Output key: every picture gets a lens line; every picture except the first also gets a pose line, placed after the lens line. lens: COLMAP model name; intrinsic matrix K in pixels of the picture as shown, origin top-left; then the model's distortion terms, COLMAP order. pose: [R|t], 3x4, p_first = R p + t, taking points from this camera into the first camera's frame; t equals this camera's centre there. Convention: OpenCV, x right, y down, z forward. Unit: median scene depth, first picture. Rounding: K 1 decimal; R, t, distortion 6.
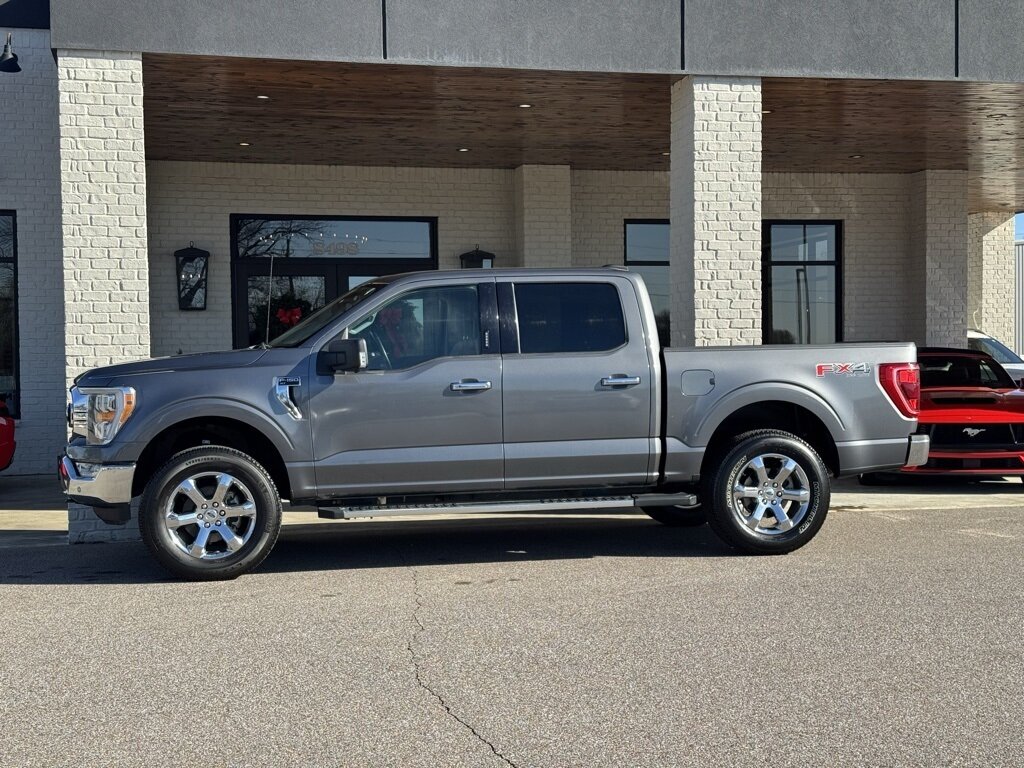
lens RADIAL K [[1408.2, 0, 512.0], [0, 1408.2, 384.0], [0, 0, 1]] dist [0.197427, -0.431404]
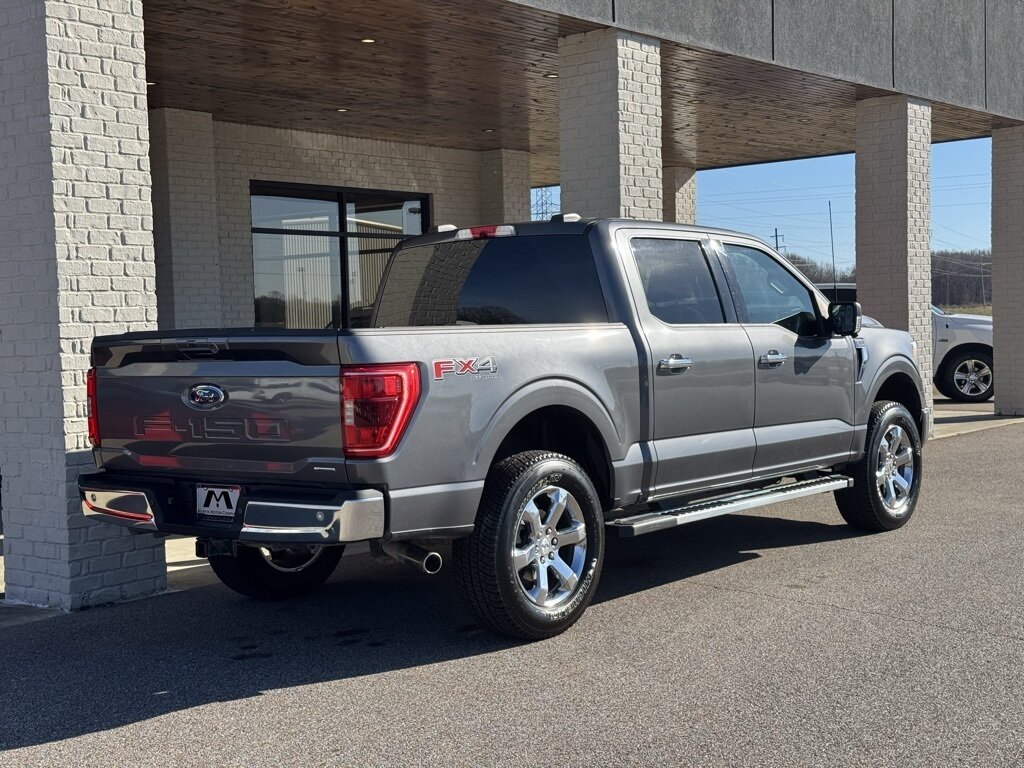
lens RADIAL K [[1408.2, 0, 512.0], [0, 1408.2, 384.0], [0, 0, 1]] dist [0.197427, -0.431404]
pose [[0.799008, -0.036932, 0.600185, -0.498641], [0.029489, 0.999318, 0.022235, -0.006076], [-0.600597, -0.000067, 0.799552, 0.290282]]
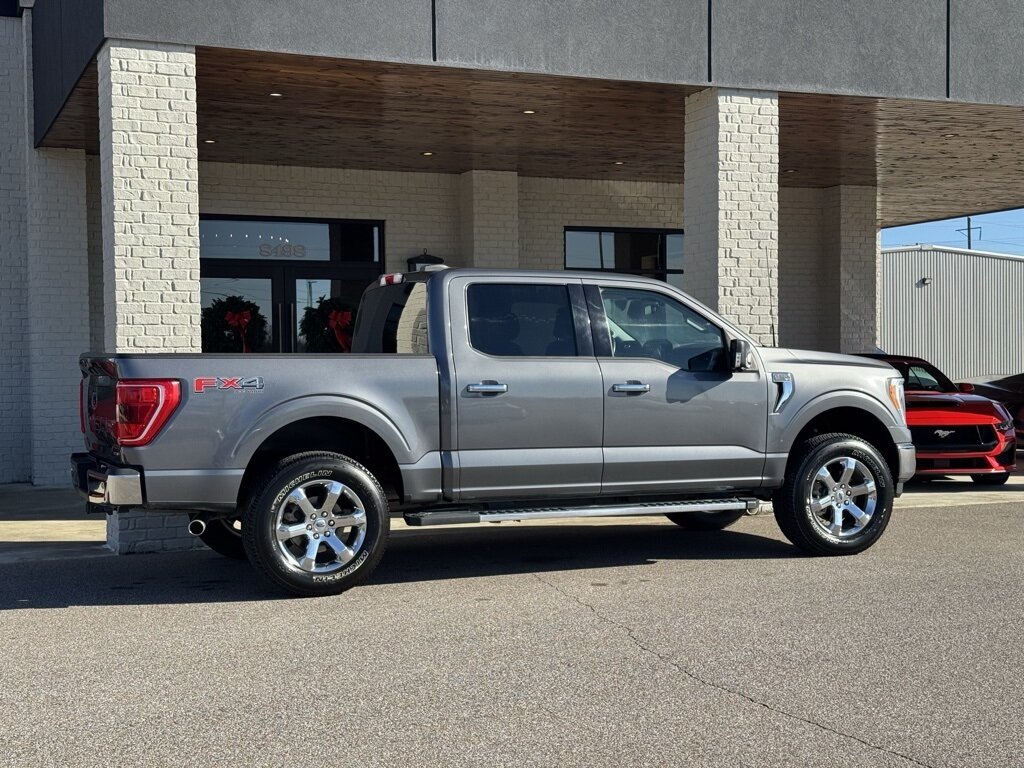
lens RADIAL K [[1408.2, 0, 512.0], [0, 1408.2, 384.0], [0, 0, 1]] dist [0.197427, -0.431404]
pose [[0.986643, 0.000279, 0.162900, -0.186423], [0.000475, 0.999989, -0.004591, 0.001823], [-0.162899, 0.004607, 0.986632, 0.010805]]
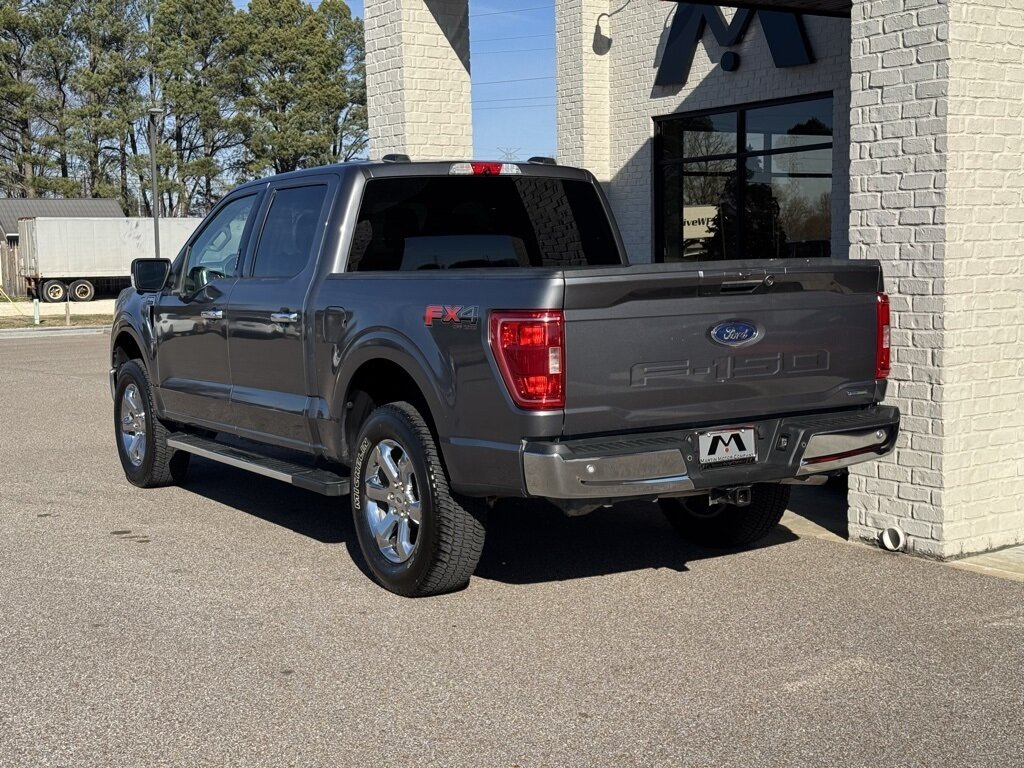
lens RADIAL K [[1408.2, 0, 512.0], [0, 1408.2, 384.0], [0, 0, 1]] dist [0.197427, -0.431404]
pose [[0.344766, 0.095372, -0.933831, 0.642938], [-0.003496, 0.994949, 0.100323, -0.033331], [0.938682, -0.031323, 0.343358, 0.663058]]
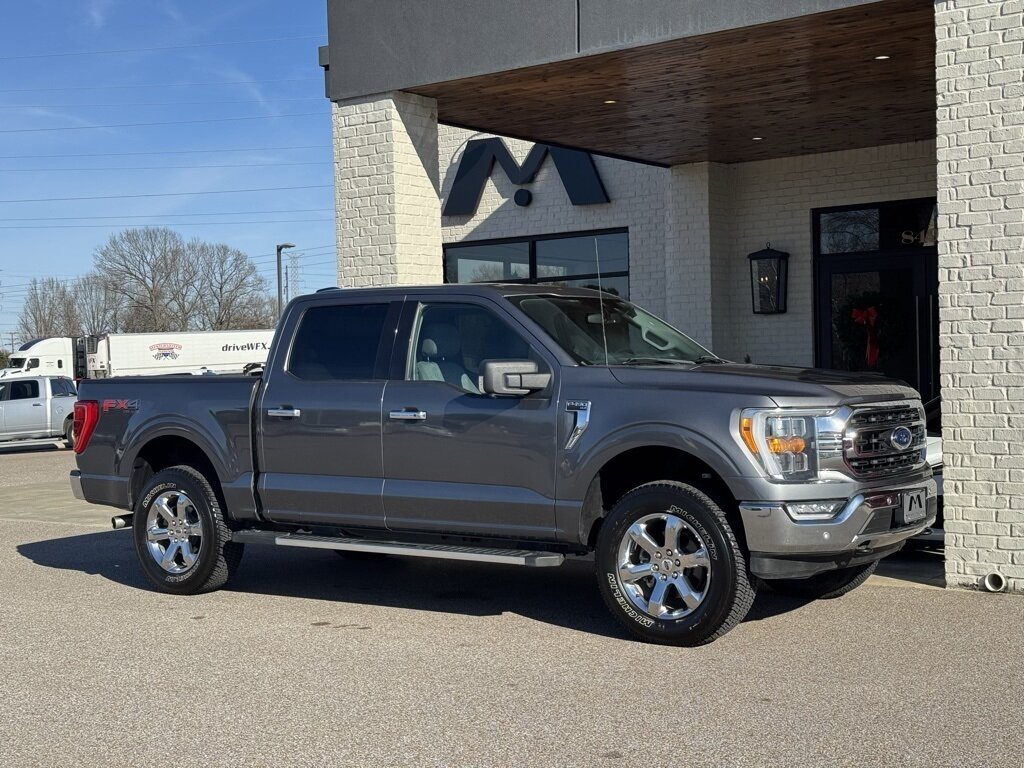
lens RADIAL K [[1408.2, 0, 512.0], [0, 1408.2, 384.0], [0, 0, 1]] dist [0.197427, -0.431404]
pose [[0.647205, 0.007430, -0.762280, 0.555350], [0.001958, 0.999933, 0.011409, -0.022309], [0.762314, -0.008877, 0.647147, 0.346121]]
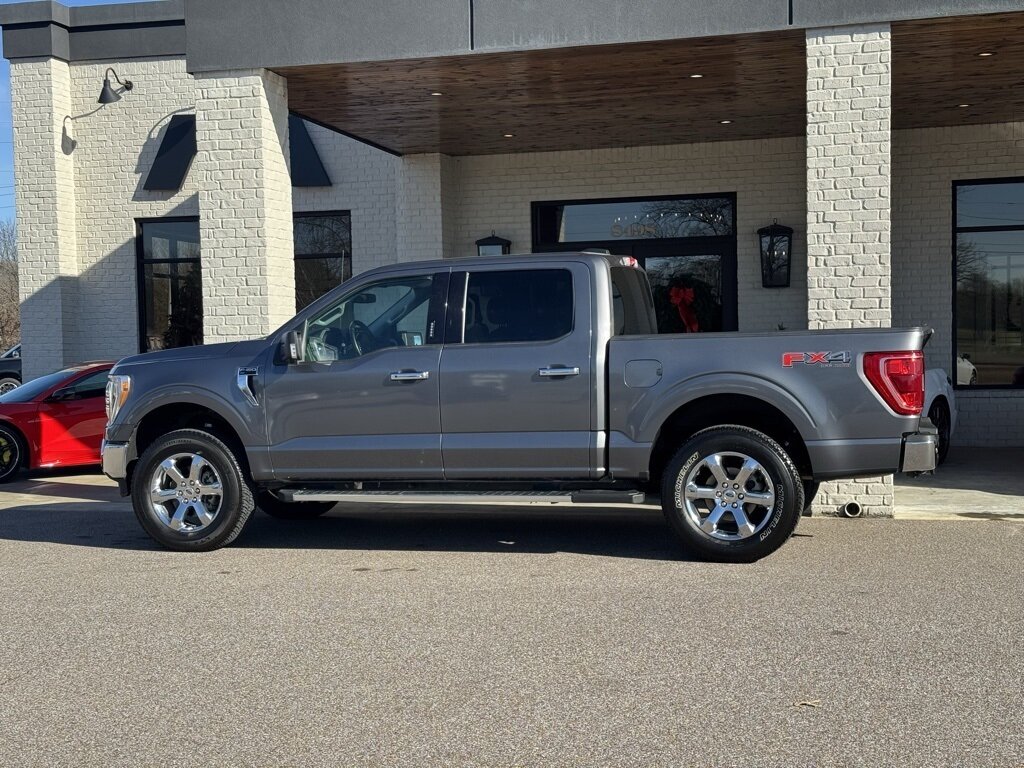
lens RADIAL K [[1407.6, 0, 504.7], [0, 1407.6, 384.8], [0, 0, 1]] dist [0.188359, -0.361799]
pose [[0.885130, 0.009321, -0.465251, 0.381232], [0.000068, 0.999797, 0.020160, -0.009662], [0.465344, -0.017876, 0.884949, 0.104683]]
